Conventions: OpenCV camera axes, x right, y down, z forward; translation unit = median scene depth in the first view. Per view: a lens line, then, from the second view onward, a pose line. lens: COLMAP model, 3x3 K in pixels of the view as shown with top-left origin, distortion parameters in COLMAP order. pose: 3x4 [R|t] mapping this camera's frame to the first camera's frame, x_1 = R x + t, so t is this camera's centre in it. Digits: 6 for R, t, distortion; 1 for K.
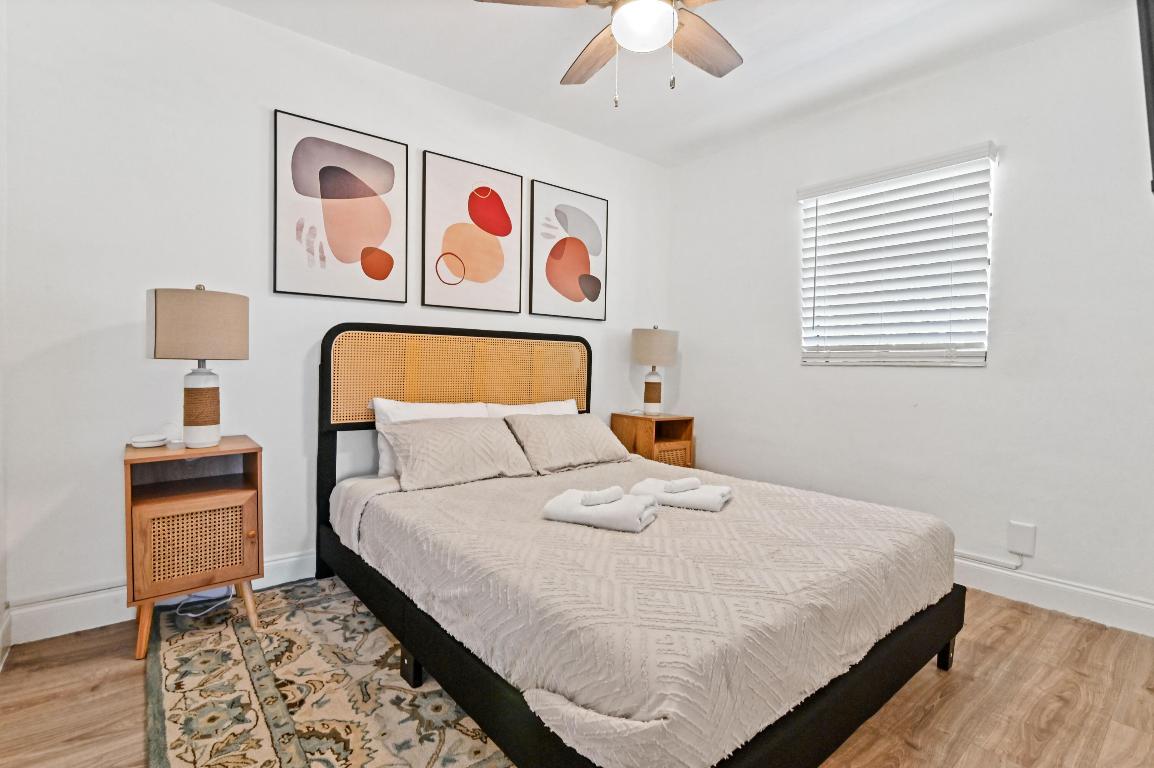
lens RADIAL K [[537.1, 0, 572.5], [0, 537.1, 374.3], [0, 0, 1]] dist [-0.019280, -0.000210]
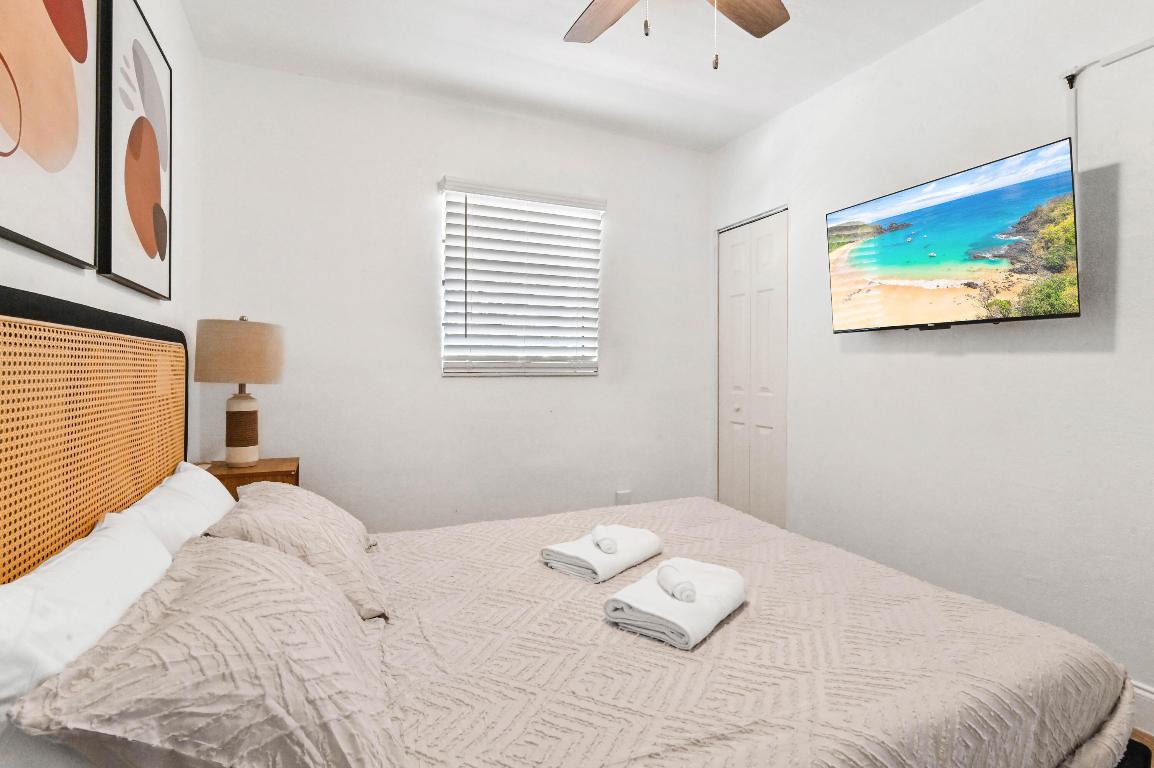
lens RADIAL K [[537.1, 0, 572.5], [0, 537.1, 374.3], [0, 0, 1]] dist [-0.019280, -0.000210]
pose [[0.258723, -0.026189, 0.965597, -0.390759], [0.022900, 0.999518, 0.020973, -0.037181], [-0.965680, 0.016686, 0.259198, 0.595167]]
